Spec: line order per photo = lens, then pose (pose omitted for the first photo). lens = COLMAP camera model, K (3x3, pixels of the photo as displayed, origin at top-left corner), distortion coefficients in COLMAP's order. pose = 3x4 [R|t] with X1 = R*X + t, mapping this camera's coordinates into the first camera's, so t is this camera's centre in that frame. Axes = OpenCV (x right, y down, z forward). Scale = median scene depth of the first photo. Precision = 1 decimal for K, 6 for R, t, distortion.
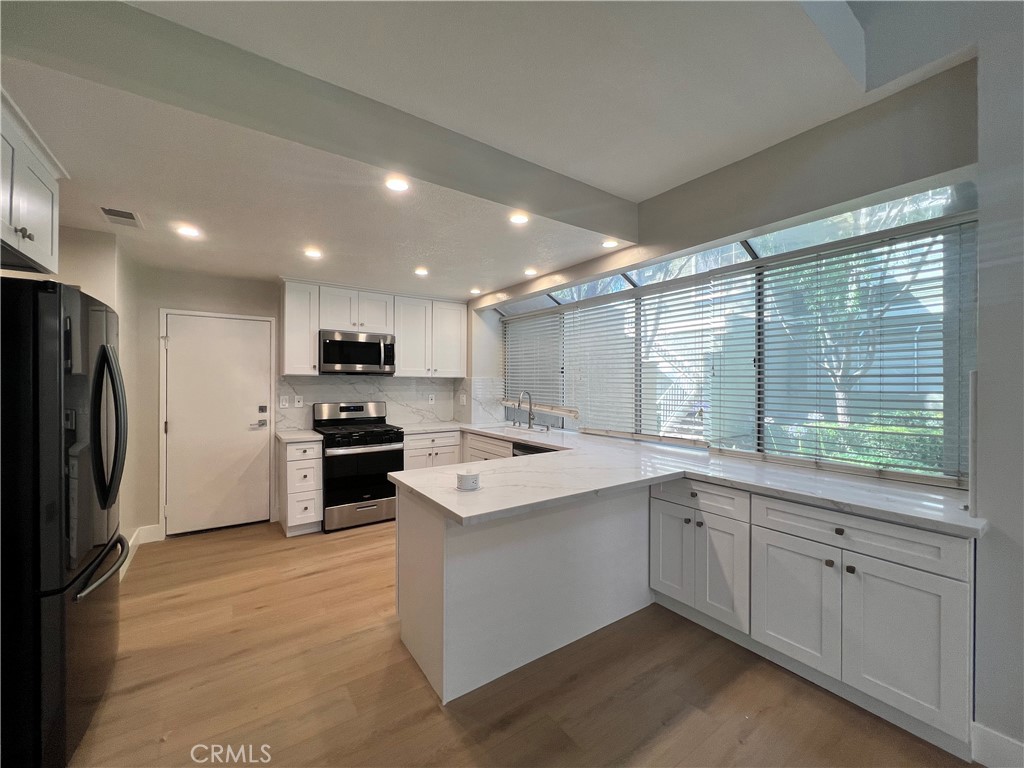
lens RADIAL K [[410.8, 0, 512.5], [0, 410.8, 381.6], [0, 0, 1]] dist [0.000881, 0.000183]
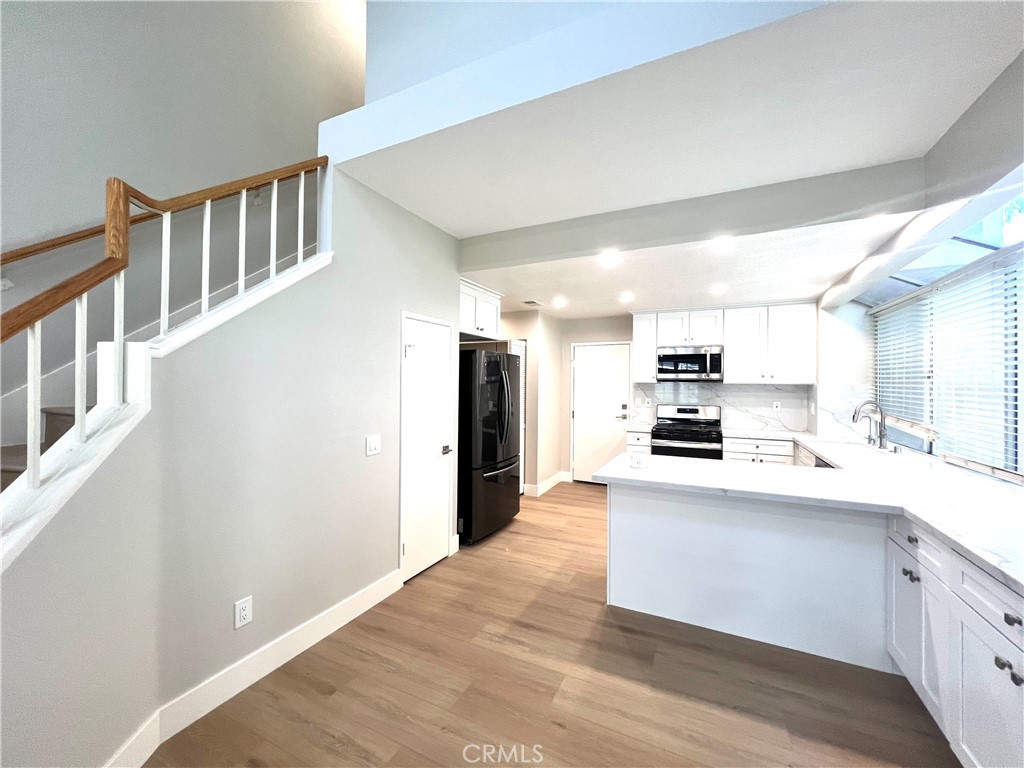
lens RADIAL K [[409.3, 0, 510.2], [0, 409.3, 385.4], [0, 0, 1]] dist [0.001370, -0.000780]
pose [[0.483043, 0.003716, -0.875589, 0.430337], [-0.004391, 0.999989, 0.001822, -0.006855], [0.875586, 0.002965, 0.483053, -0.016572]]
